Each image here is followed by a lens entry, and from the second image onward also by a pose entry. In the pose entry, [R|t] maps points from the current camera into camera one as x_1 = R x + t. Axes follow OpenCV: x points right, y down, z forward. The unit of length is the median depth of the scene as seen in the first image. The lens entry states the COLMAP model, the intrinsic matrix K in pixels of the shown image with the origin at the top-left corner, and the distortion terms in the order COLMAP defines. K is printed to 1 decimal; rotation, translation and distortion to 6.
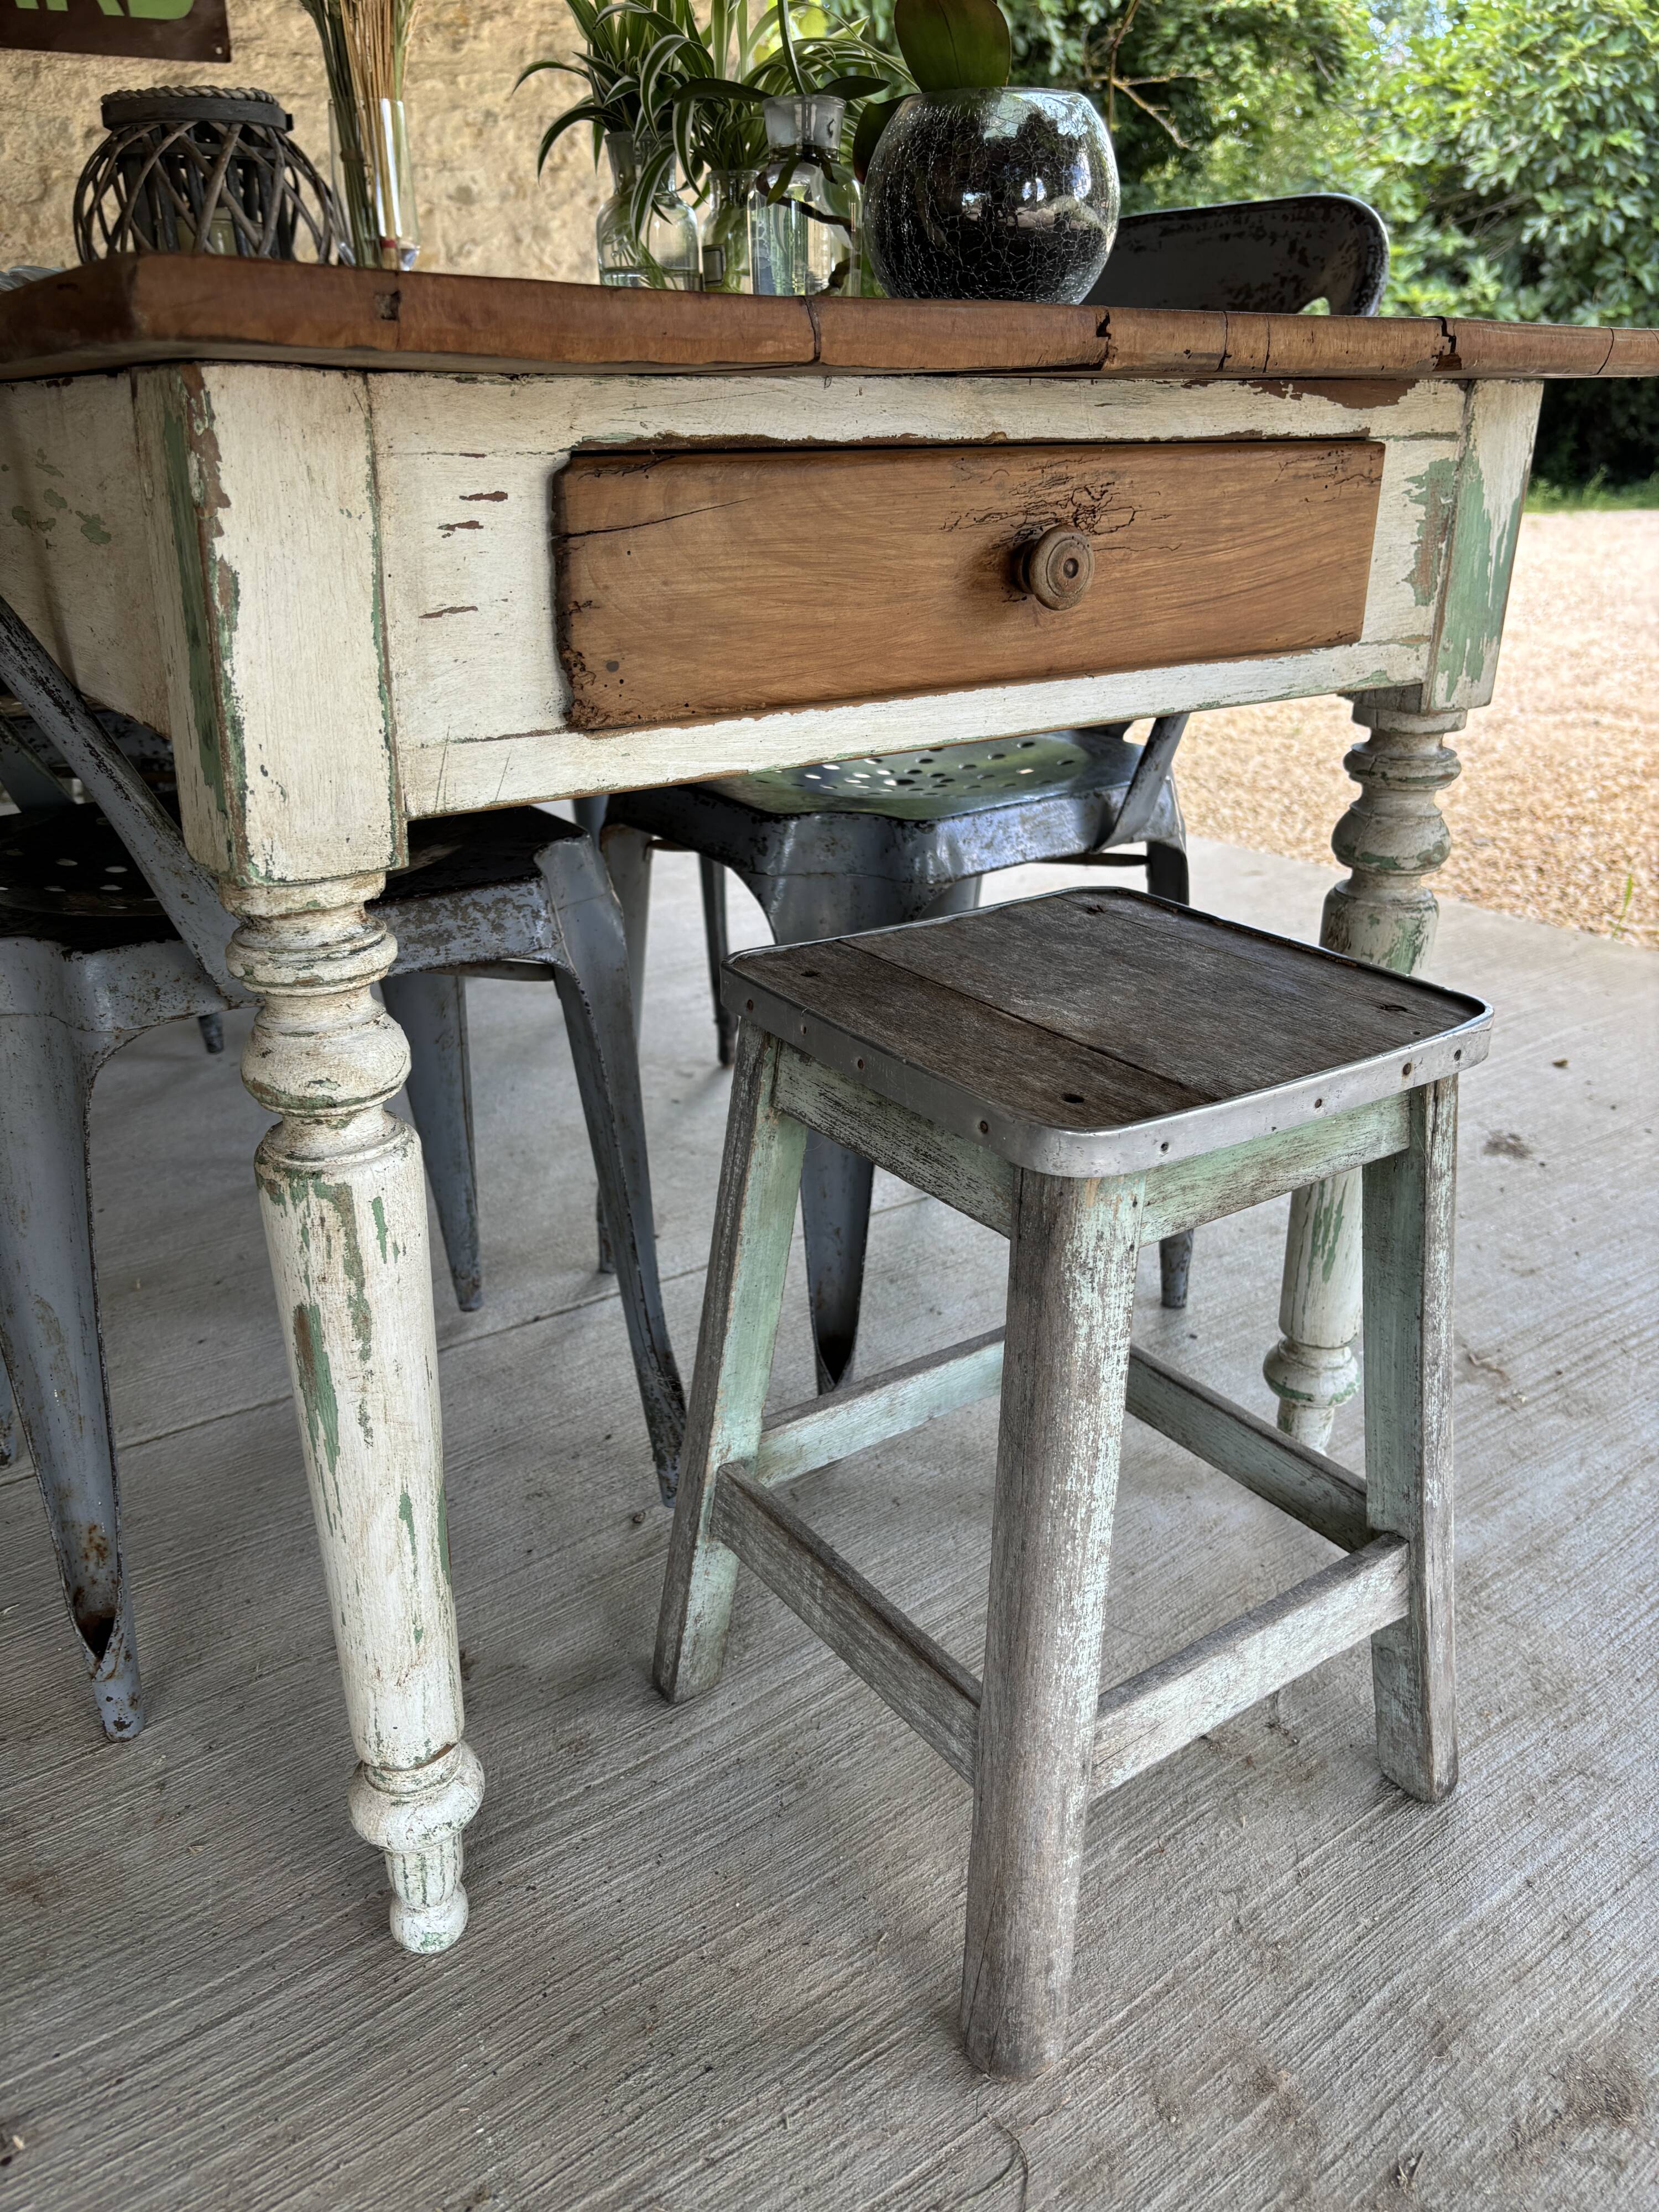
lens RADIAL K [[1700.1, 0, 830.7], [0, 1700.1, 1107.7], [0, 0, 1]] dist [0.040852, -0.054378]
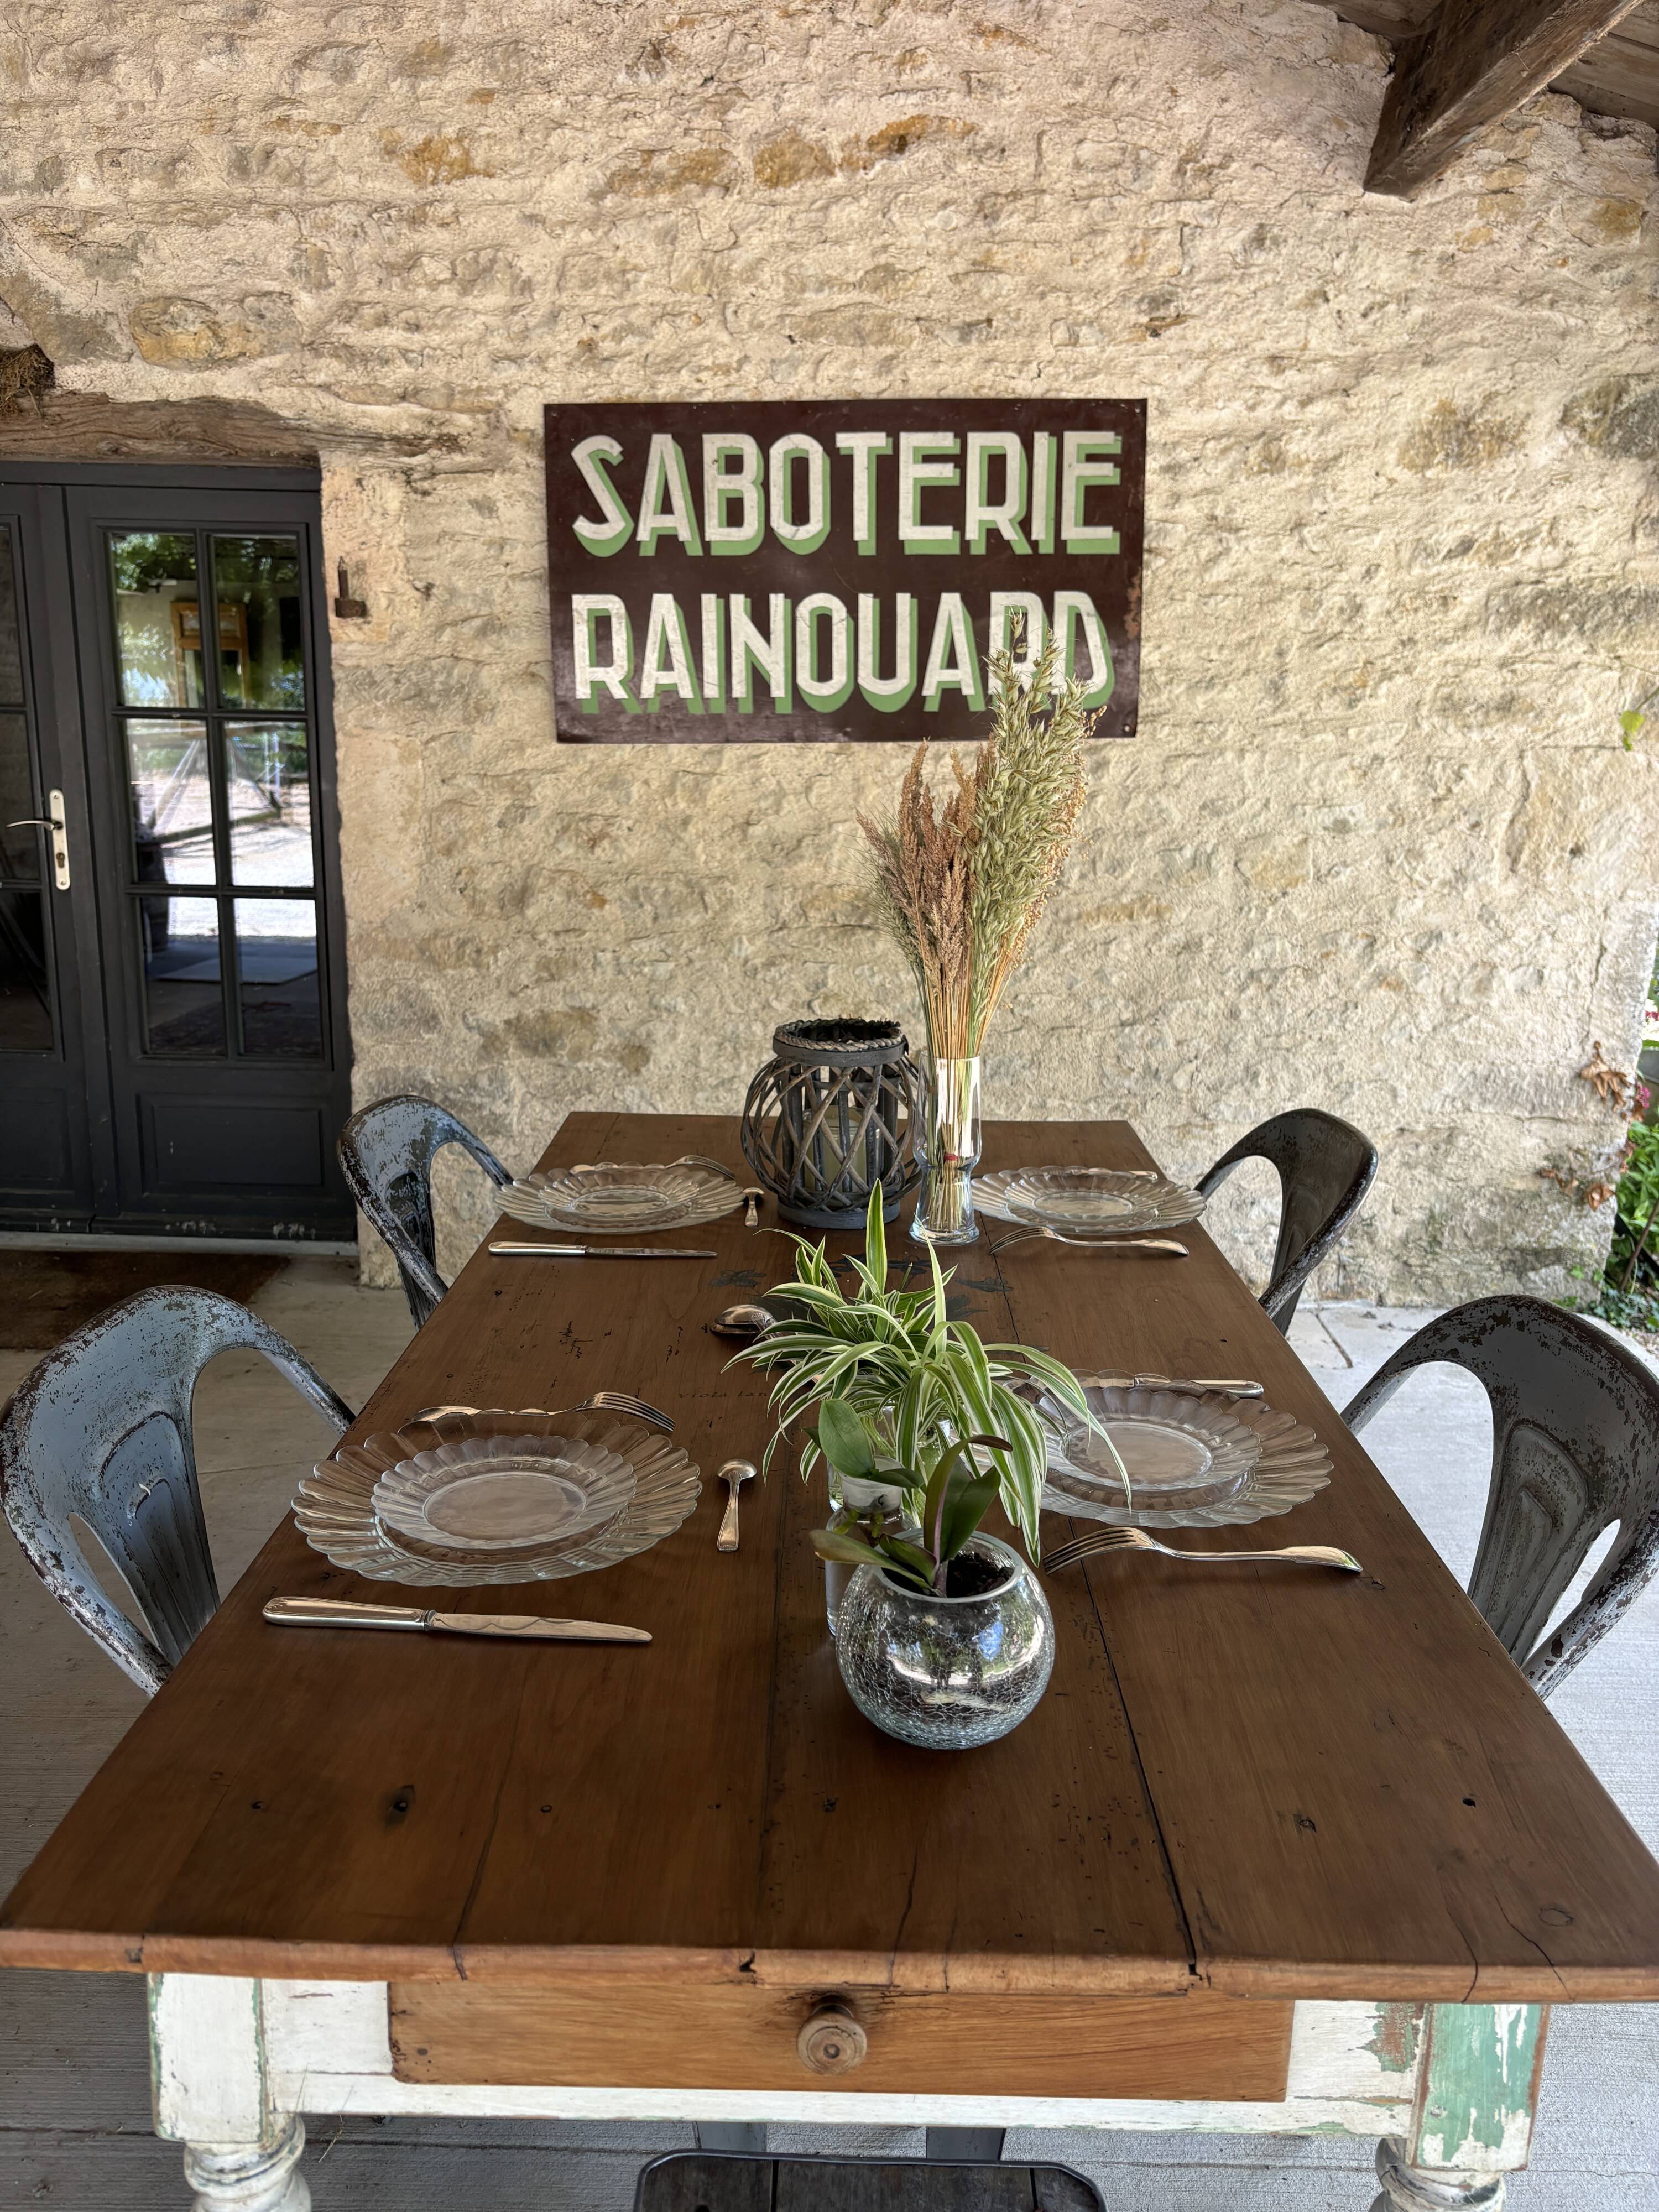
lens RADIAL K [[1700.1, 0, 815.2], [0, 1700.1, 1106.3], [0, 0, 1]] dist [0.040852, -0.054378]
pose [[0.811529, 0.137723, -0.567850, 0.604993], [-0.233424, 0.967324, -0.098983, -0.704161], [0.535663, 0.212877, 0.817159, -0.076308]]
